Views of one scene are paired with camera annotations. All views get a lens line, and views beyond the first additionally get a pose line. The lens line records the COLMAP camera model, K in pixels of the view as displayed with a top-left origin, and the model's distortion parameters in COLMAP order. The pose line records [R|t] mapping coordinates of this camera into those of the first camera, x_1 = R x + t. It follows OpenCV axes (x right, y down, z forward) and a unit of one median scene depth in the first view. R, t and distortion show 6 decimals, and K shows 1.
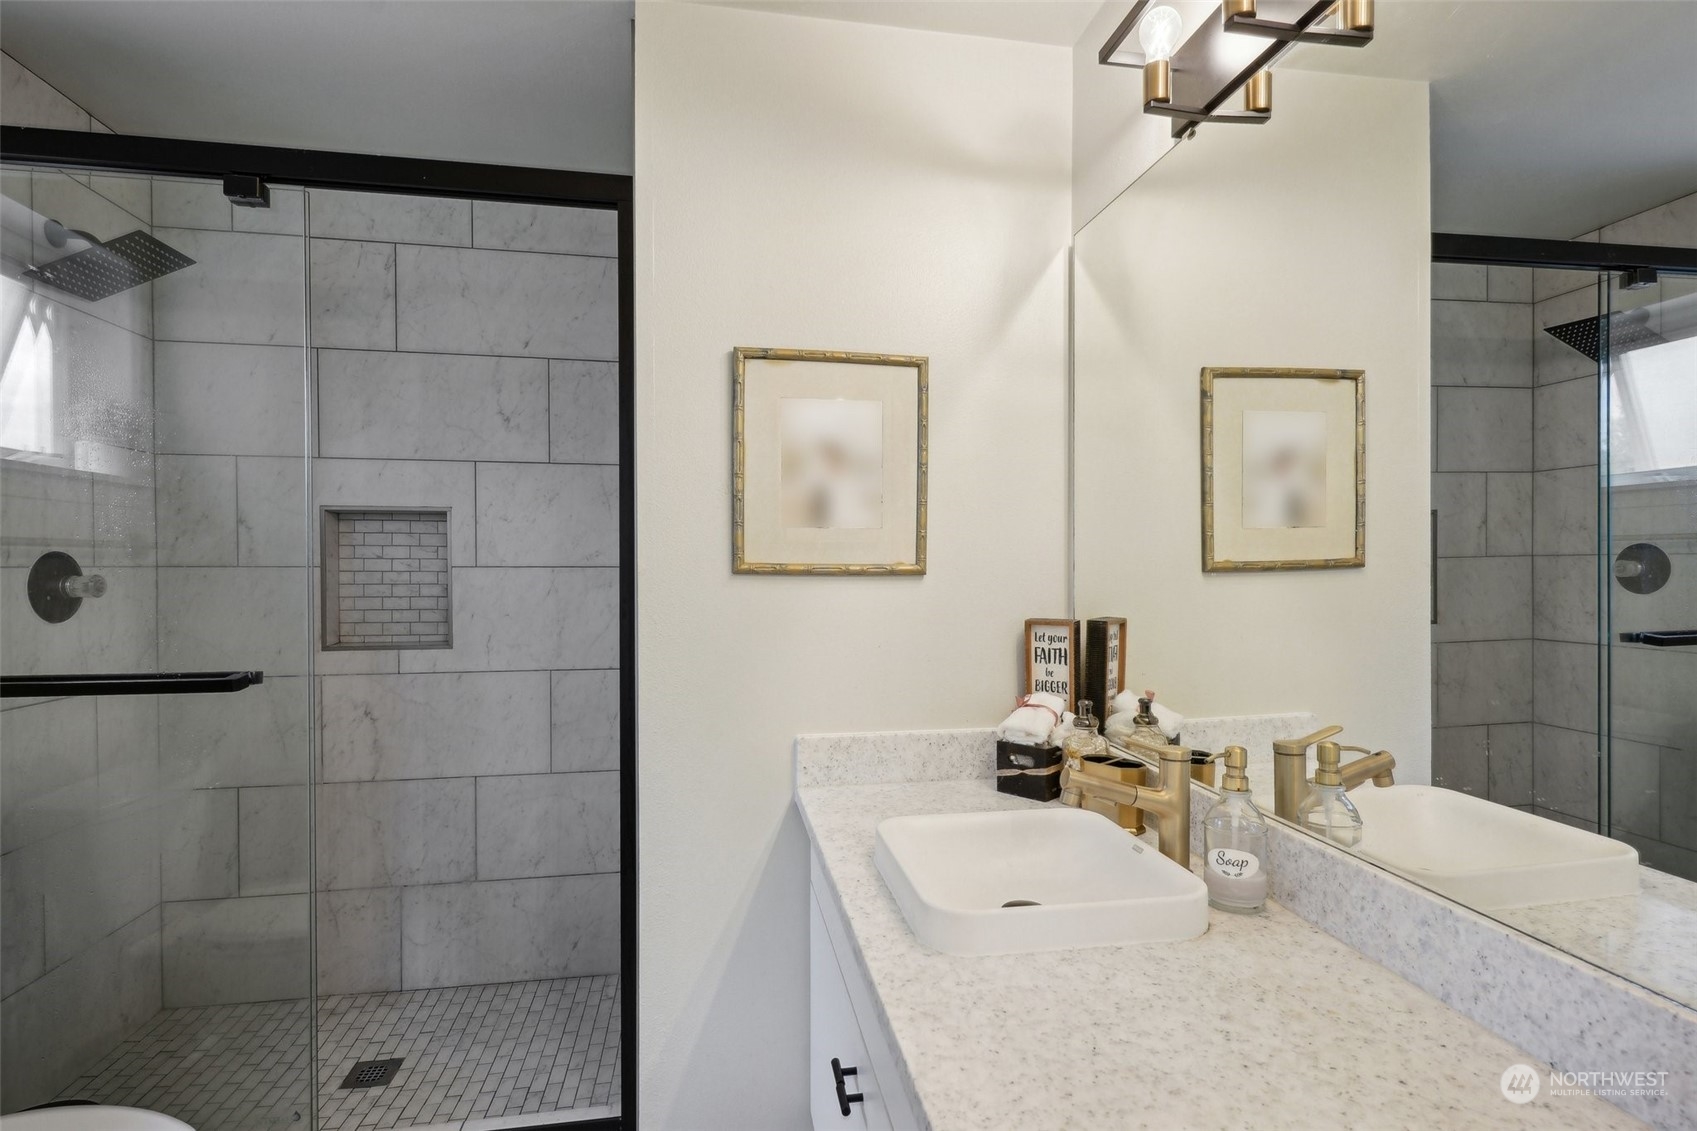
lens RADIAL K [[834.7, 0, 856.9], [0, 834.7, 578.3], [0, 0, 1]] dist [0.007337, -0.004400]
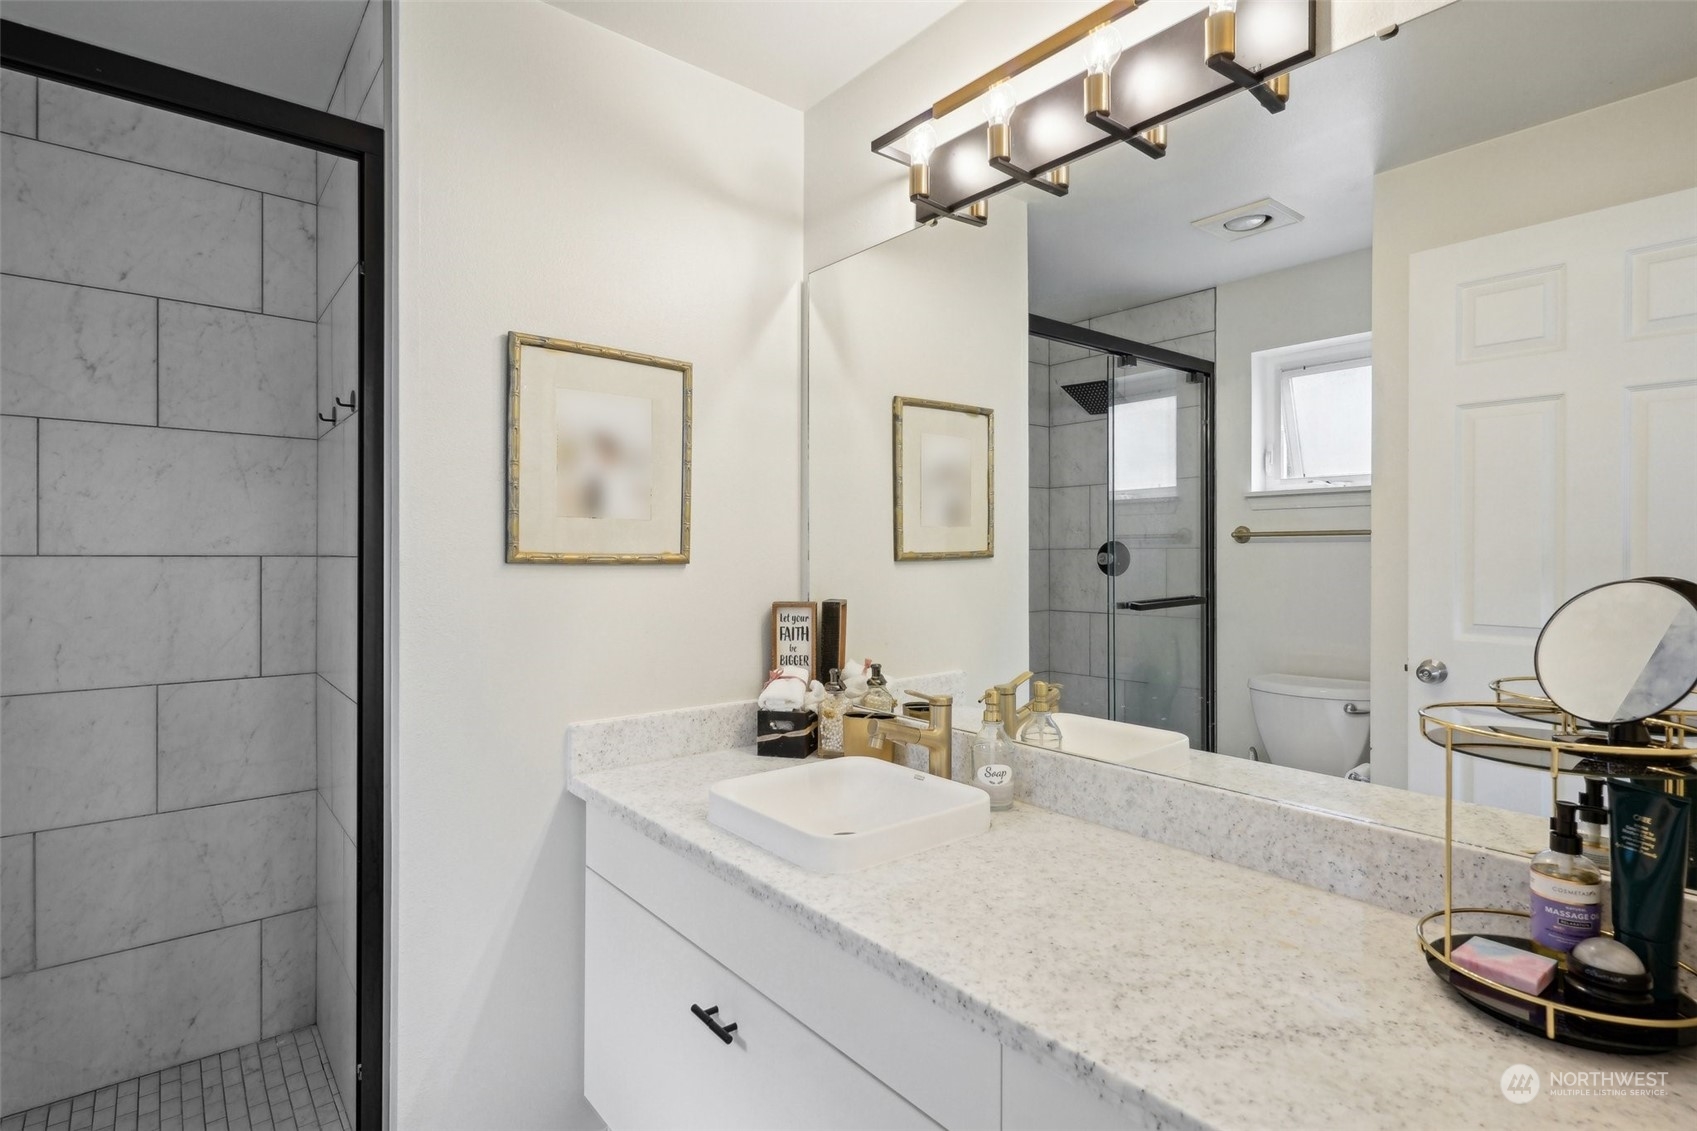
lens RADIAL K [[834.7, 0, 850.8], [0, 834.7, 557.1], [0, 0, 1]] dist [0.007337, -0.004400]
pose [[0.869528, 0.001210, 0.493881, -0.221582], [0.005472, 0.999912, -0.012082, 0.001102], [-0.493853, 0.013208, 0.869445, -0.035316]]
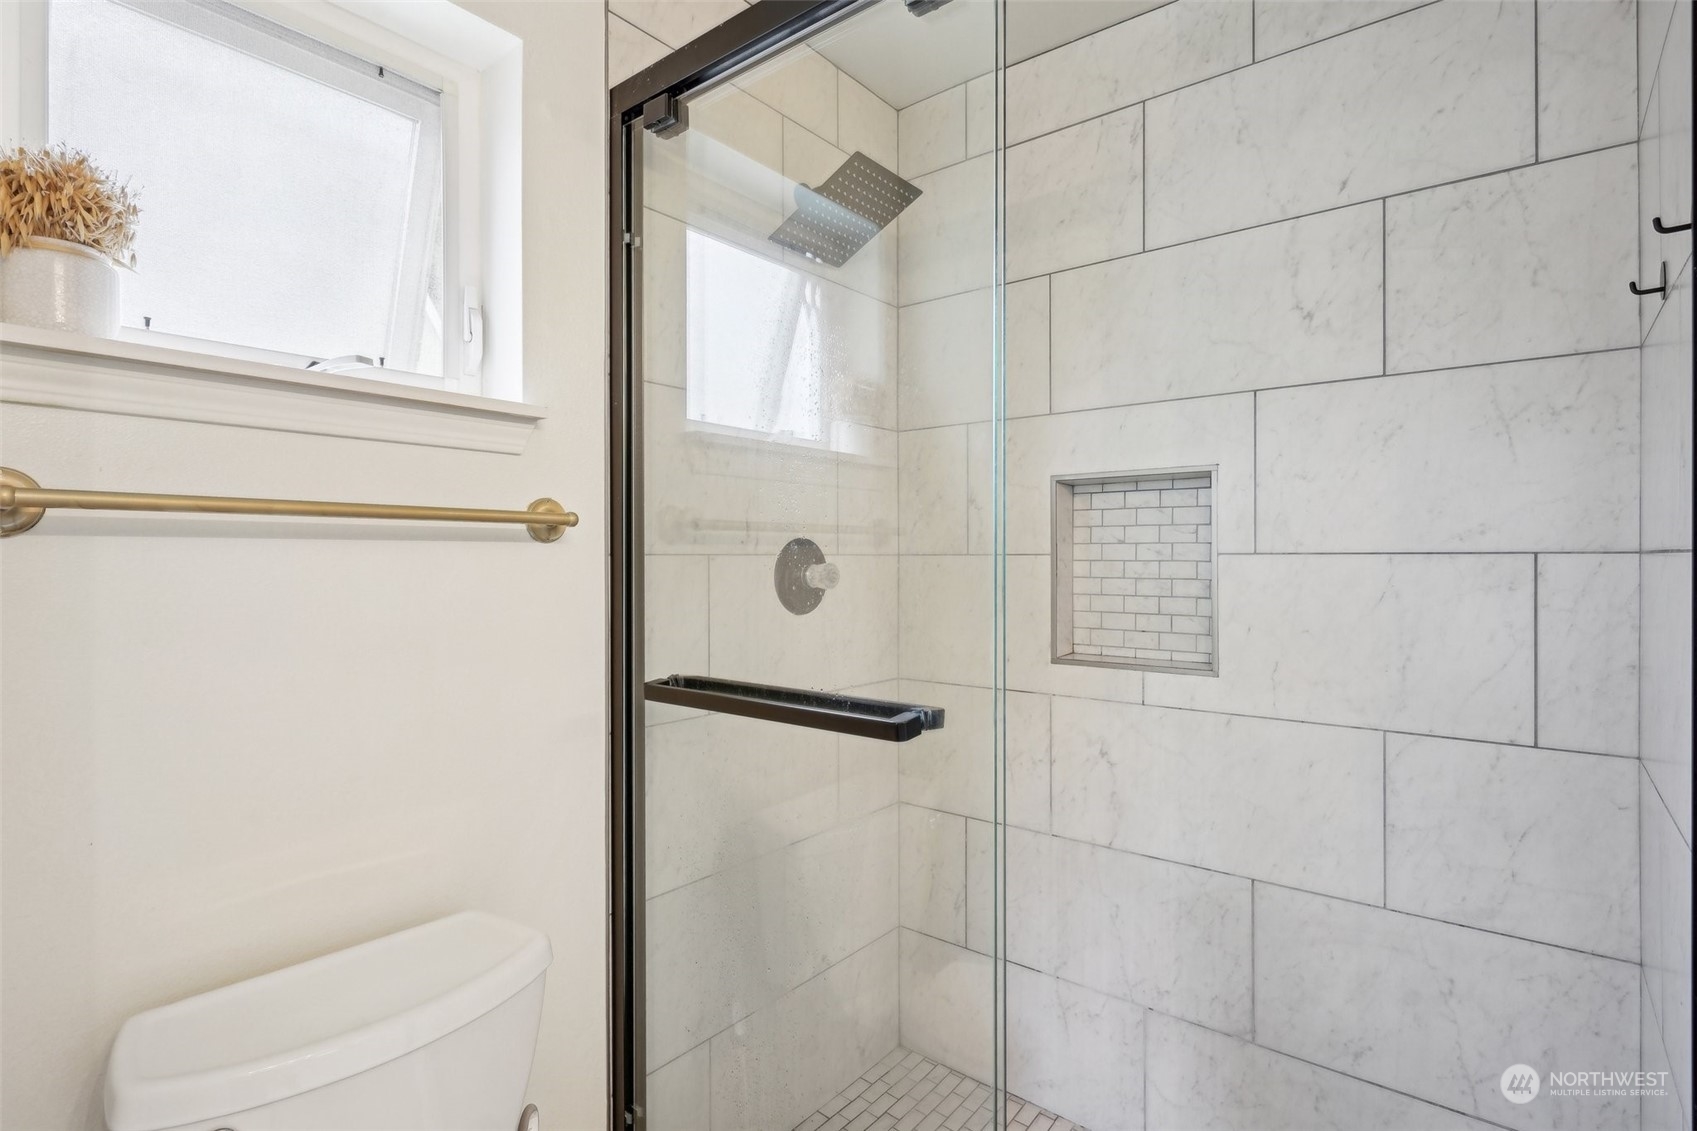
lens RADIAL K [[834.7, 0, 847.8], [0, 834.7, 558.5], [0, 0, 1]] dist [0.007337, -0.004400]
pose [[0.656205, -0.000465, -0.754583, -0.206729], [-0.010979, 0.999888, -0.010163, -0.000135], [0.754503, 0.014954, 0.656126, 0.399851]]
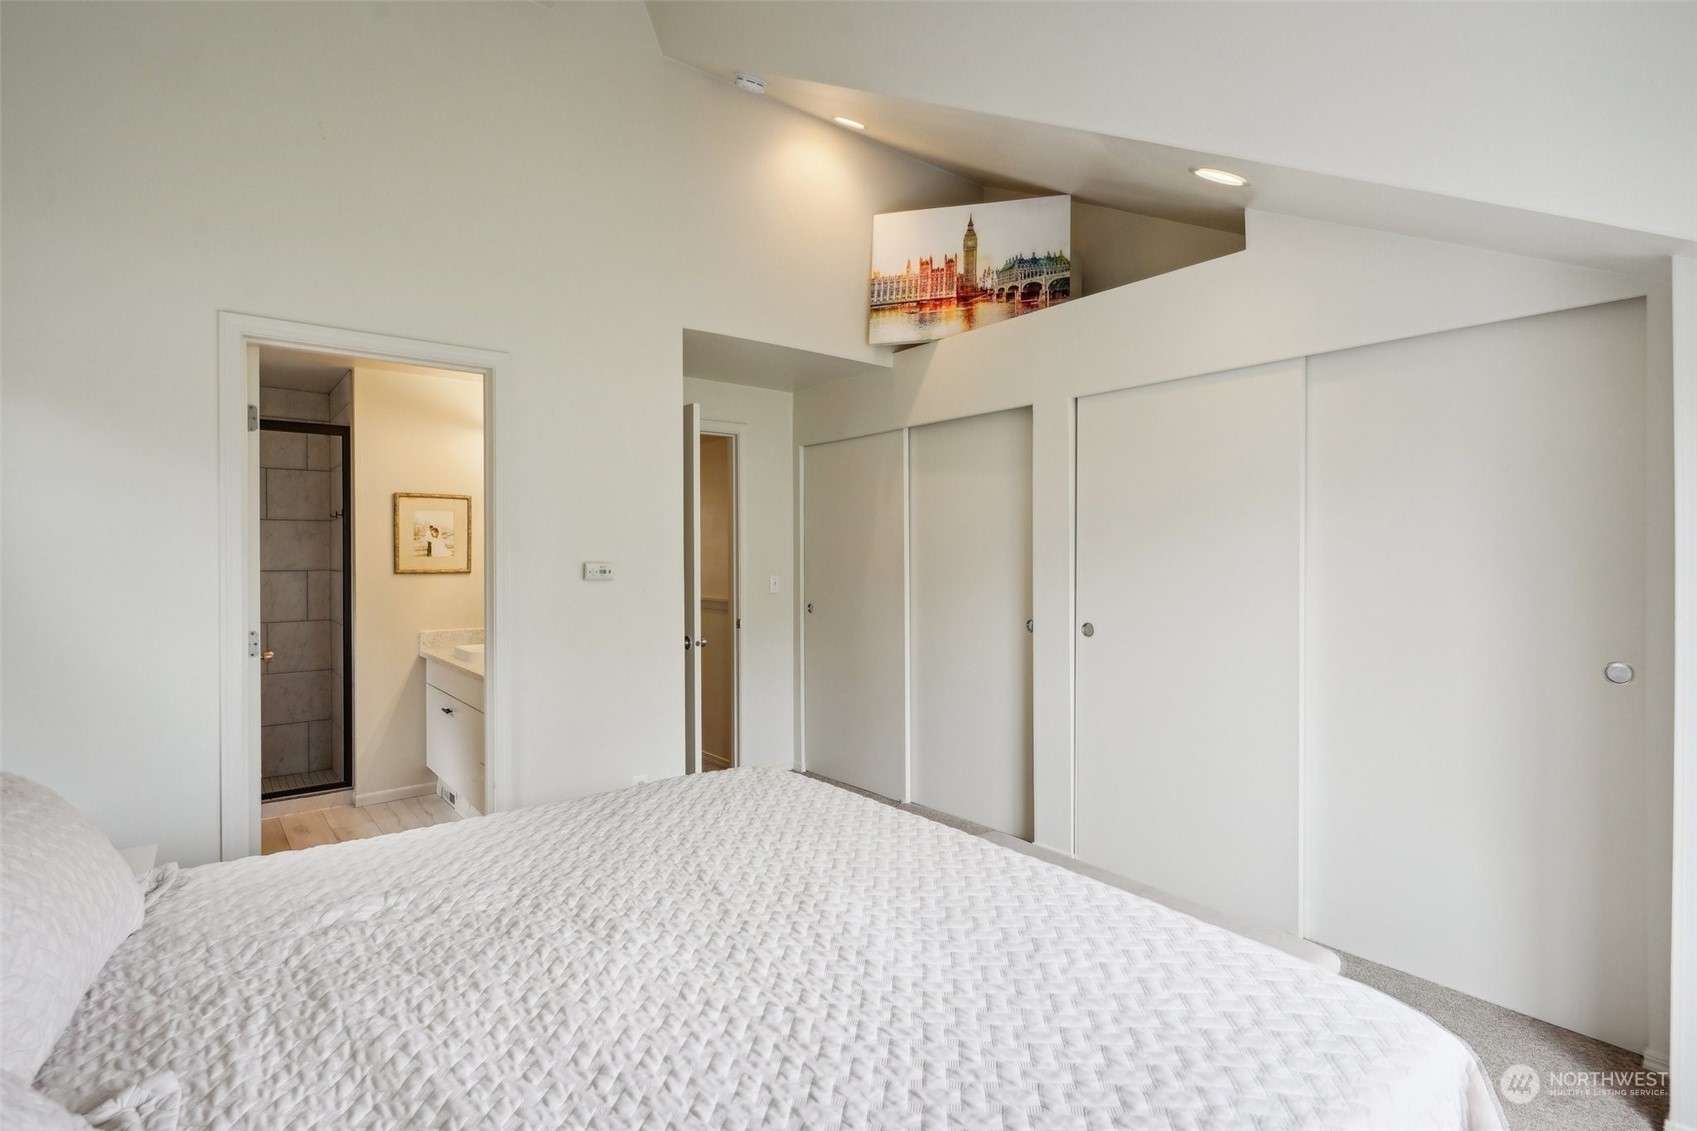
lens RADIAL K [[834.7, 0, 854.8], [0, 834.7, 570.3], [0, 0, 1]] dist [0.007337, -0.004400]
pose [[0.877603, -0.005183, 0.479360, -0.109337], [0.009980, 0.999922, -0.007459, 0.016227], [-0.479284, 0.011330, 0.877587, -1.724310]]
